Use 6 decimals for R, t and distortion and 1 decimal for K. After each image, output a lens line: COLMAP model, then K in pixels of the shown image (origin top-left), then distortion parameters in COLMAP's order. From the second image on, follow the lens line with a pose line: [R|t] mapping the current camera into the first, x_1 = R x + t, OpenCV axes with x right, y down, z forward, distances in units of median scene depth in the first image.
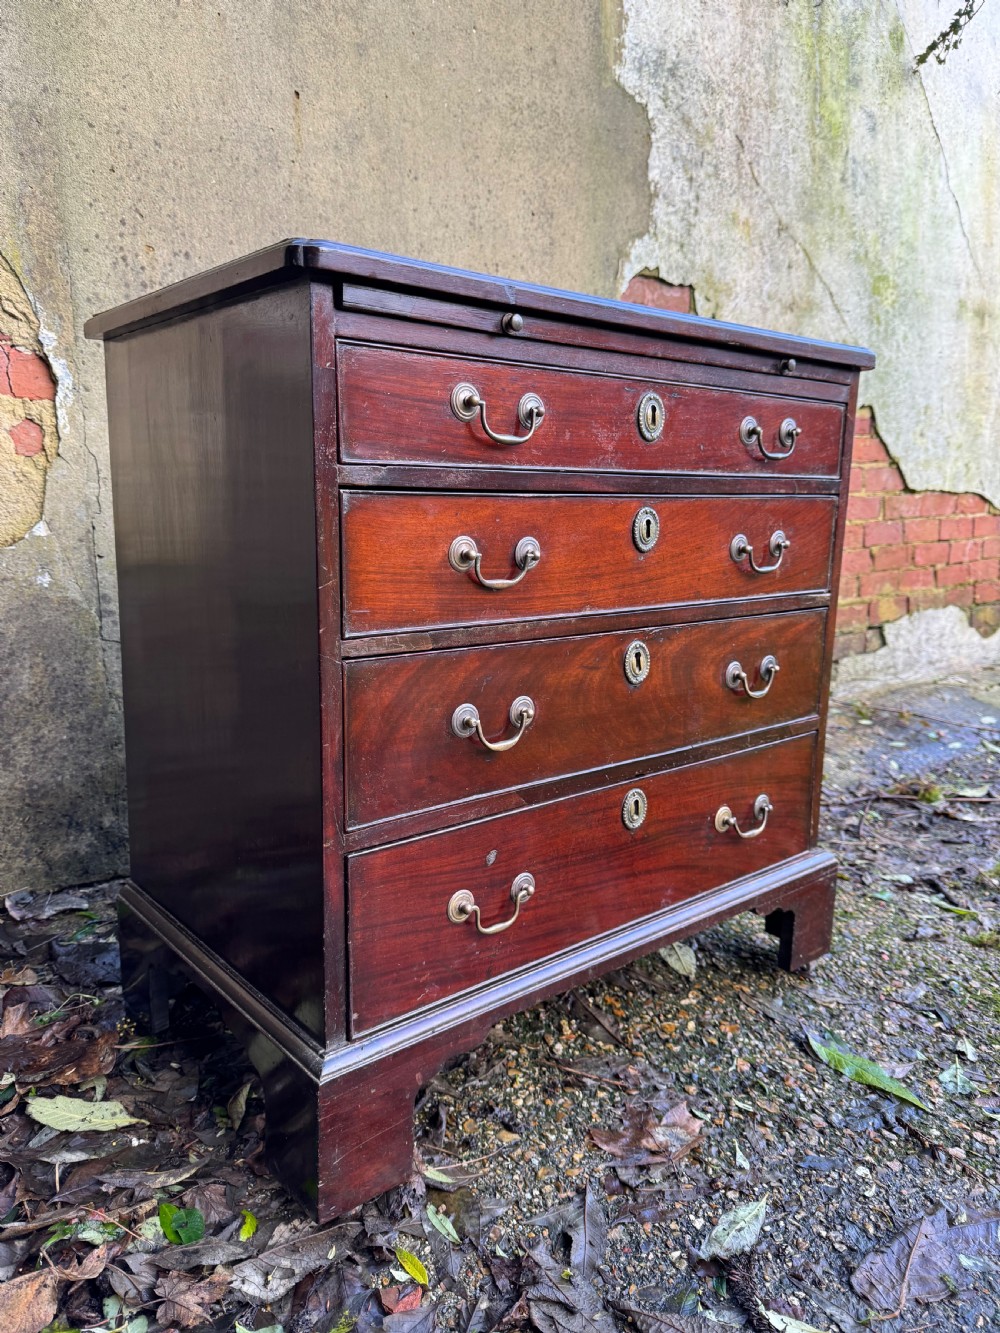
lens RADIAL K [[962.0, 0, 515.1], [0, 962.0, 667.8], [0, 0, 1]] dist [-0.000725, -0.013100]
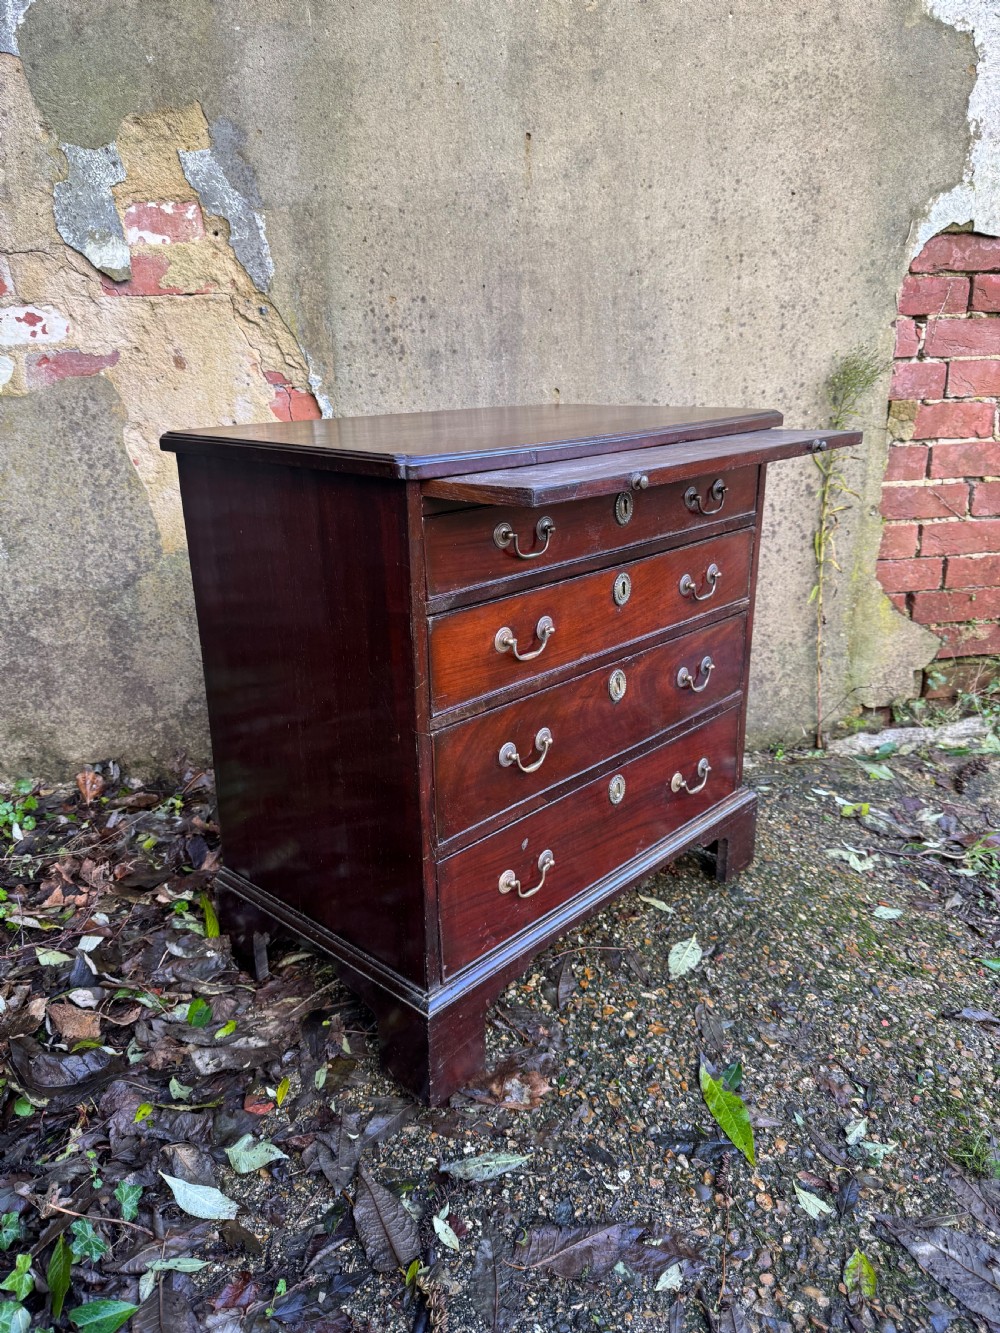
lens RADIAL K [[962.0, 0, 505.4], [0, 962.0, 670.1], [0, 0, 1]] dist [-0.000725, -0.013100]
pose [[0.831304, 0.162597, -0.531504, 0.516487], [-0.085378, 0.982261, 0.166955, -0.189334], [0.549222, -0.093412, 0.830439, -0.014605]]
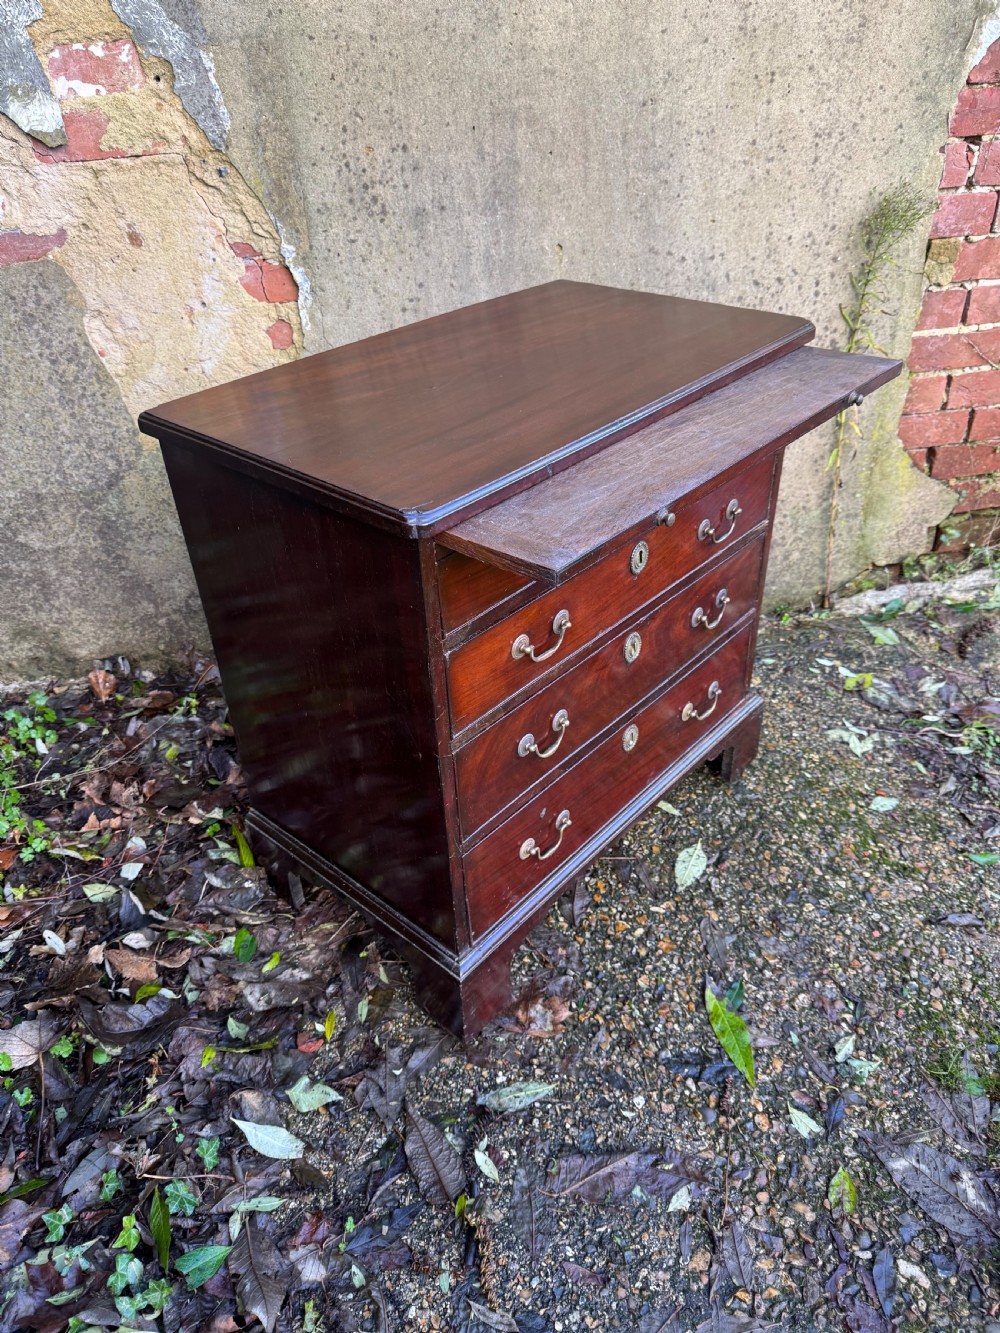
lens RADIAL K [[962.0, 0, 498.1], [0, 962.0, 681.2], [0, 0, 1]] dist [-0.000725, -0.013100]
pose [[0.839411, 0.280021, -0.465808, 0.442508], [-0.054887, 0.896352, 0.439933, -0.400737], [0.540718, -0.343718, 0.767777, 0.030606]]
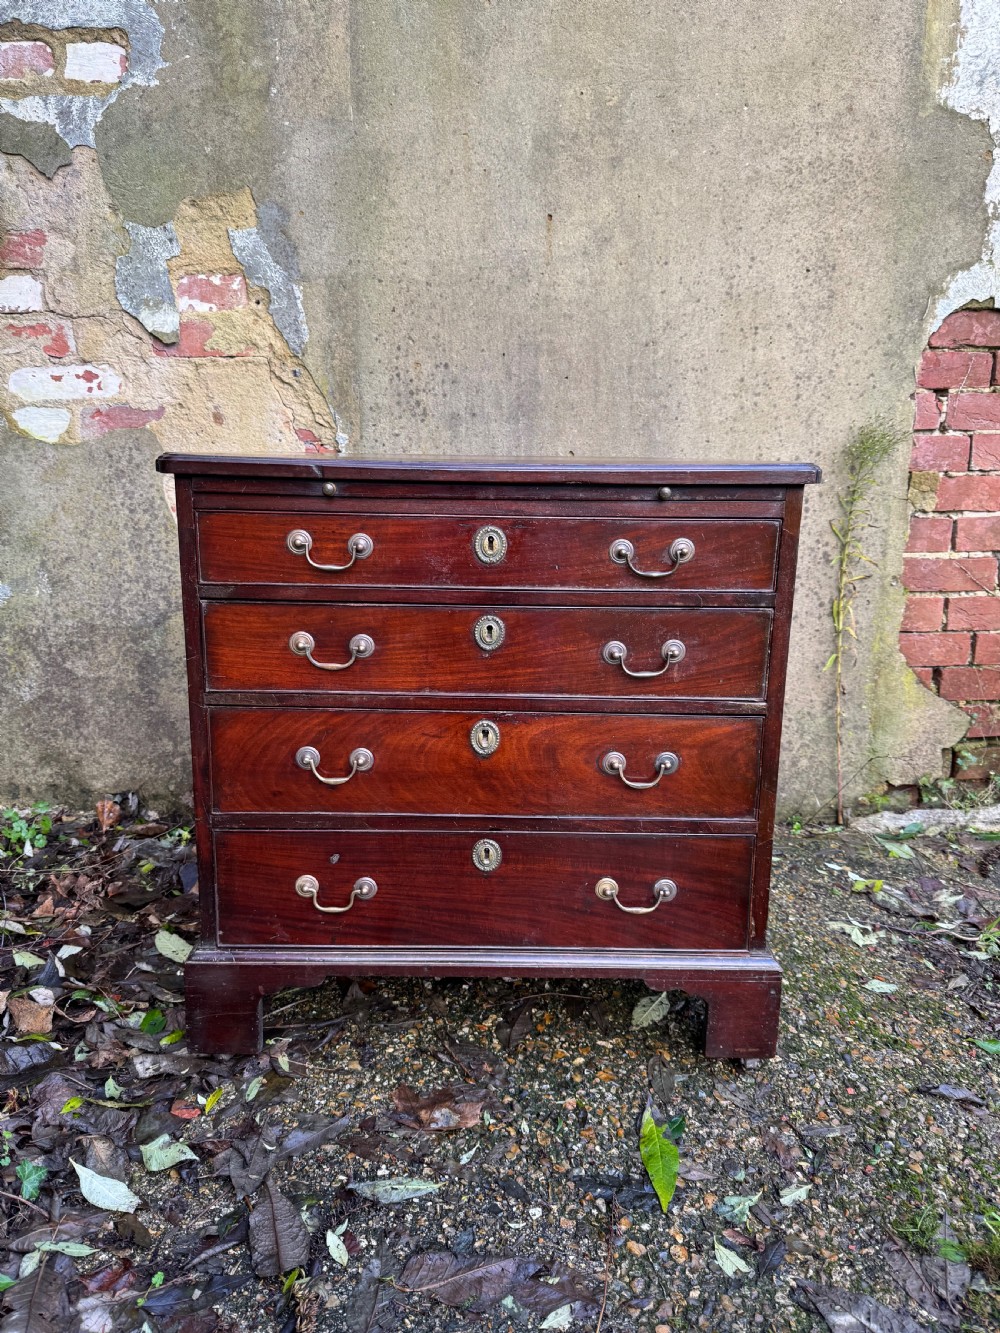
lens RADIAL K [[962.0, 0, 506.5], [0, 962.0, 670.0], [0, 0, 1]] dist [-0.000725, -0.013100]
pose [[0.766880, 0.138508, -0.626666, 0.643679], [-0.120817, 0.990133, 0.070993, -0.129778], [0.630316, 0.021268, 0.776048, 0.048028]]
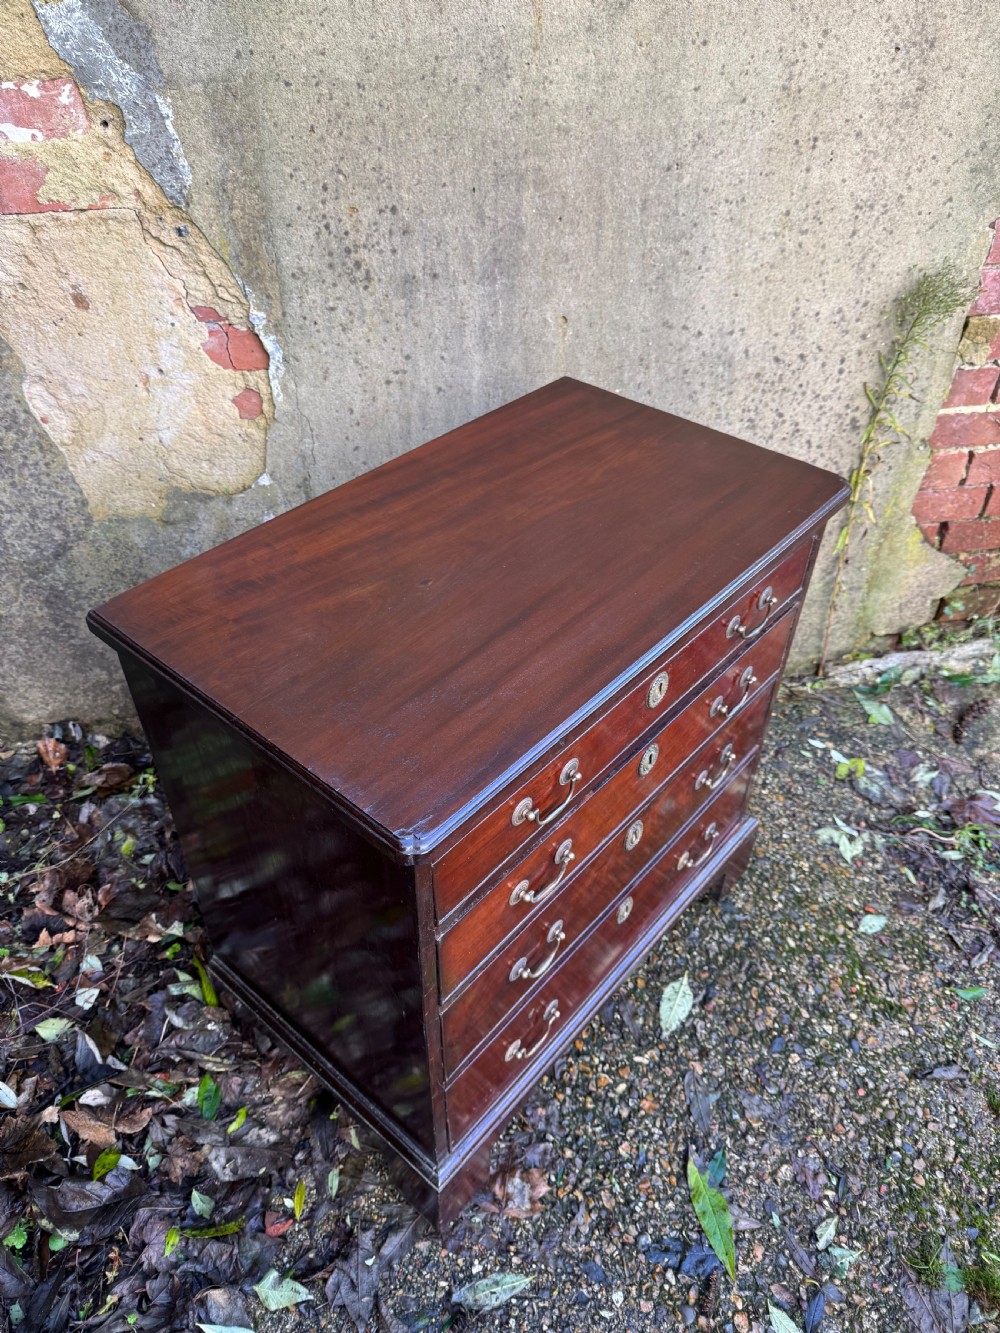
lens RADIAL K [[962.0, 0, 499.0], [0, 962.0, 679.2], [0, 0, 1]] dist [-0.000725, -0.013100]
pose [[0.847357, 0.354105, -0.395722, 0.297027], [-0.102158, 0.839990, 0.532899, -0.595239], [0.521105, -0.411129, 0.747946, 0.178733]]
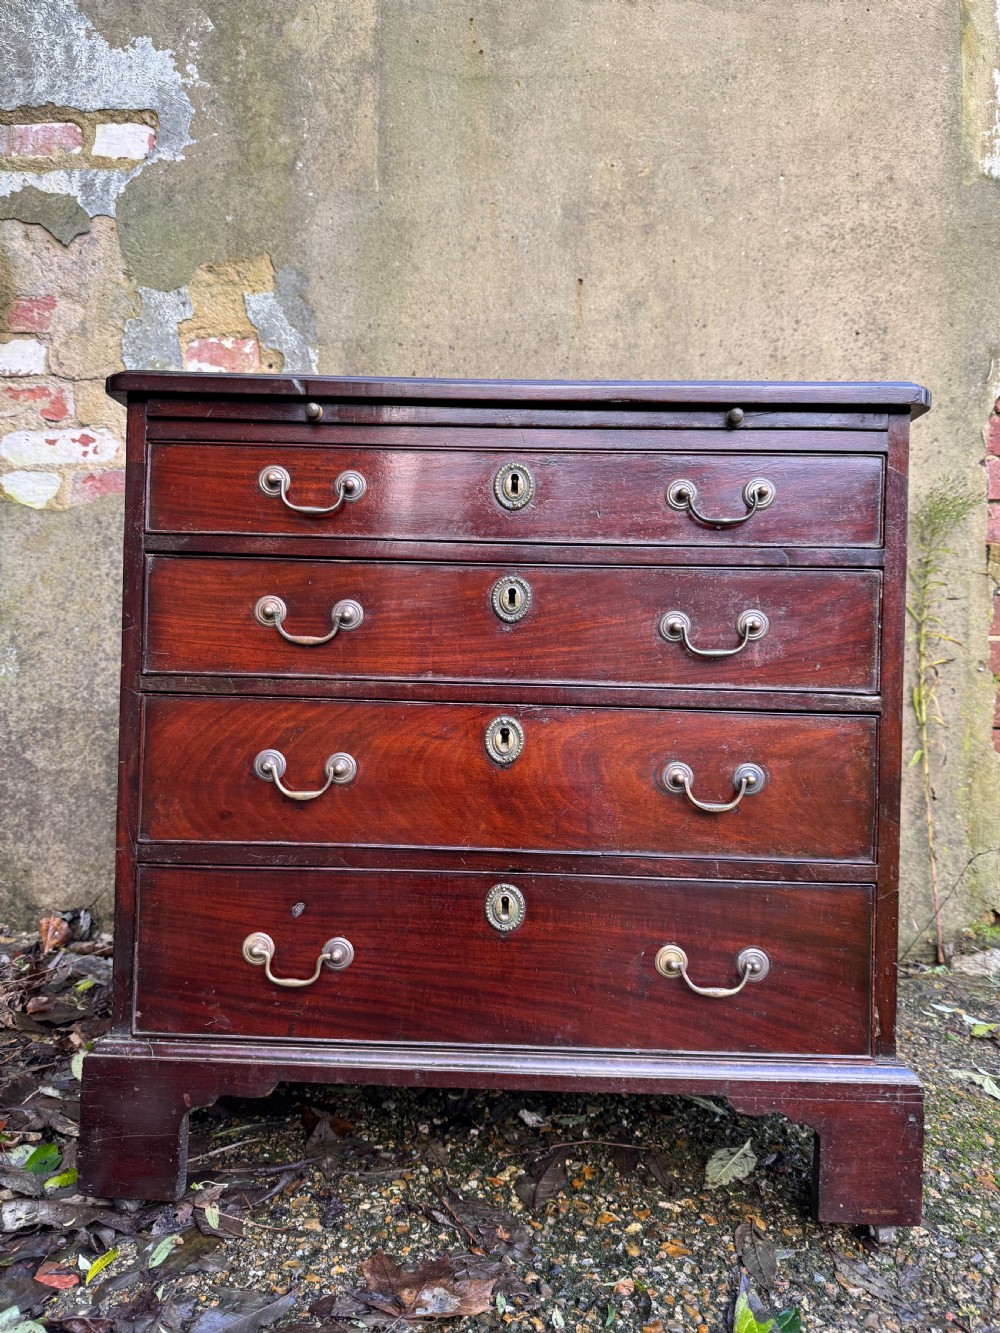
lens RADIAL K [[962.0, 0, 502.4], [0, 962.0, 666.0], [0, 0, 1]] dist [-0.000725, -0.013100]
pose [[0.747472, -0.004550, -0.664278, 0.528564], [-0.131433, 0.979196, -0.154600, 0.047926], [0.651162, 0.202867, 0.731323, 0.219221]]
